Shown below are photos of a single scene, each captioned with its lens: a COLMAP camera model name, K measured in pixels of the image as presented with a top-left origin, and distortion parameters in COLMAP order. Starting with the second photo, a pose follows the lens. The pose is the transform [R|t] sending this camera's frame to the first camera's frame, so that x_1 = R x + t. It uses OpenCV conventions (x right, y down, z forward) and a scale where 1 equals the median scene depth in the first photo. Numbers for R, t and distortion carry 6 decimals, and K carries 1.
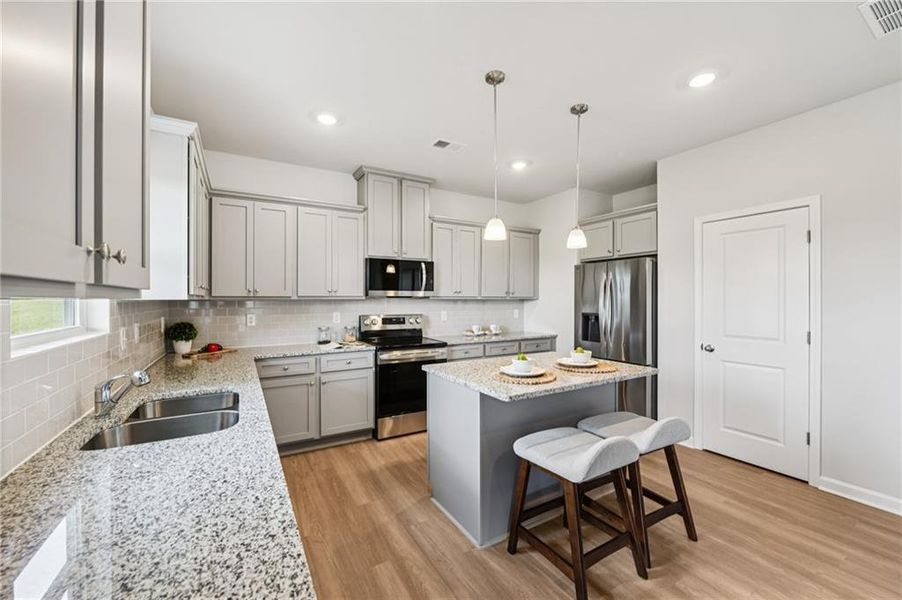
lens RADIAL K [[361.7, 0, 449.7], [0, 361.7, 299.9], [0, 0, 1]] dist [-0.001124, -0.000242]
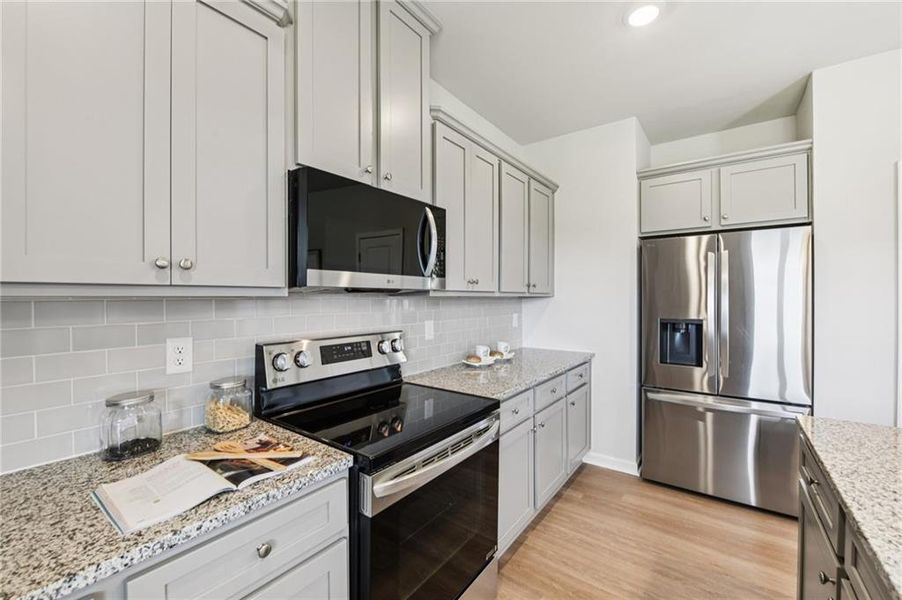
lens RADIAL K [[374.7, 0, 451.0], [0, 374.7, 300.0], [0, 0, 1]] dist [-0.002473, -0.000445]
pose [[0.918128, -0.004765, 0.396256, -0.221858], [0.003078, 0.999983, 0.004893, 0.000272], [-0.396273, -0.003273, 0.918127, 0.602775]]
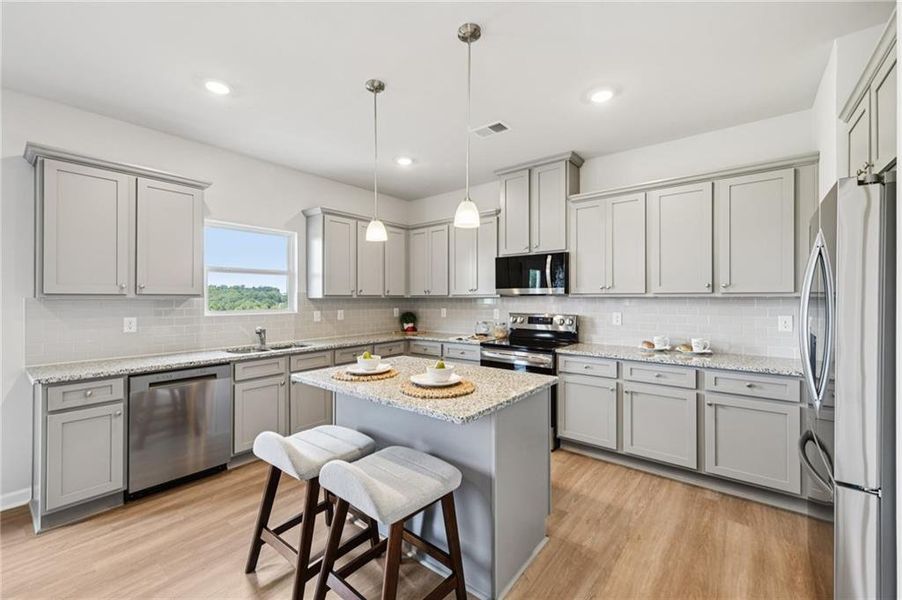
lens RADIAL K [[367.0, 0, 448.7], [0, 367.0, 296.8], [0, 0, 1]] dist [0.003401, 0.000068]
pose [[0.351039, -0.002624, -0.936357, 0.676213], [0.001443, 0.999996, -0.002262, -0.001445], [0.936360, -0.000557, 0.351042, 0.465043]]
